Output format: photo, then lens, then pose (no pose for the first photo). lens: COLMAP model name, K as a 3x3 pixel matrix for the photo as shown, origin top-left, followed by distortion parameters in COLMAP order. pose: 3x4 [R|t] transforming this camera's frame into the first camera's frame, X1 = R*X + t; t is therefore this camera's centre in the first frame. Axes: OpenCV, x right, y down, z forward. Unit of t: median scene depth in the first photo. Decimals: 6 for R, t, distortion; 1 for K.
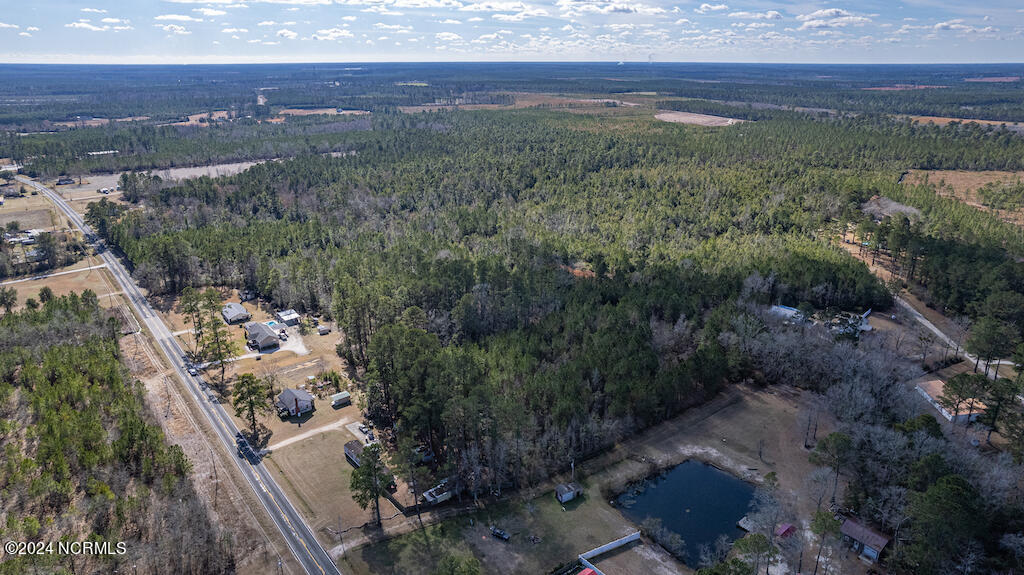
lens RADIAL K [[661.0, 0, 512.0], [0, 661.0, 287.5], [0, 0, 1]] dist [-0.089076, 0.102135]
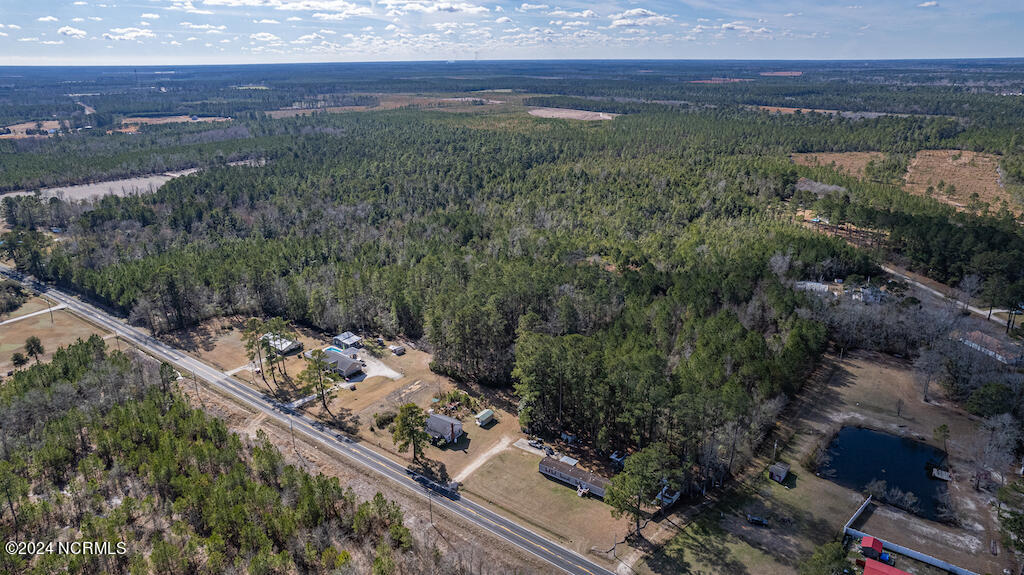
lens RADIAL K [[661.0, 0, 512.0], [0, 661.0, 287.5], [0, 0, 1]] dist [-0.089076, 0.102135]
pose [[0.967057, -0.090984, 0.237743, -0.110720], [0.090705, 0.995804, 0.012137, -0.006369], [-0.237850, 0.009827, 0.971252, 0.018266]]
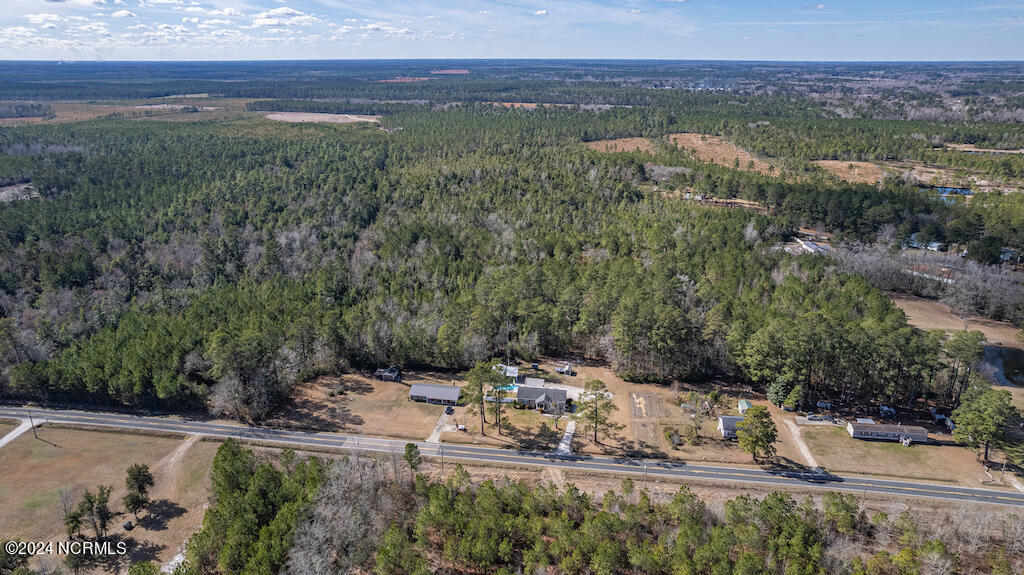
lens RADIAL K [[661.0, 0, 512.0], [0, 661.0, 287.5], [0, 0, 1]] dist [-0.089076, 0.102135]
pose [[0.722876, -0.230056, 0.651556, -0.281585], [0.227709, 0.969587, 0.089715, -0.043136], [-0.652380, 0.083512, 0.753277, 0.124519]]
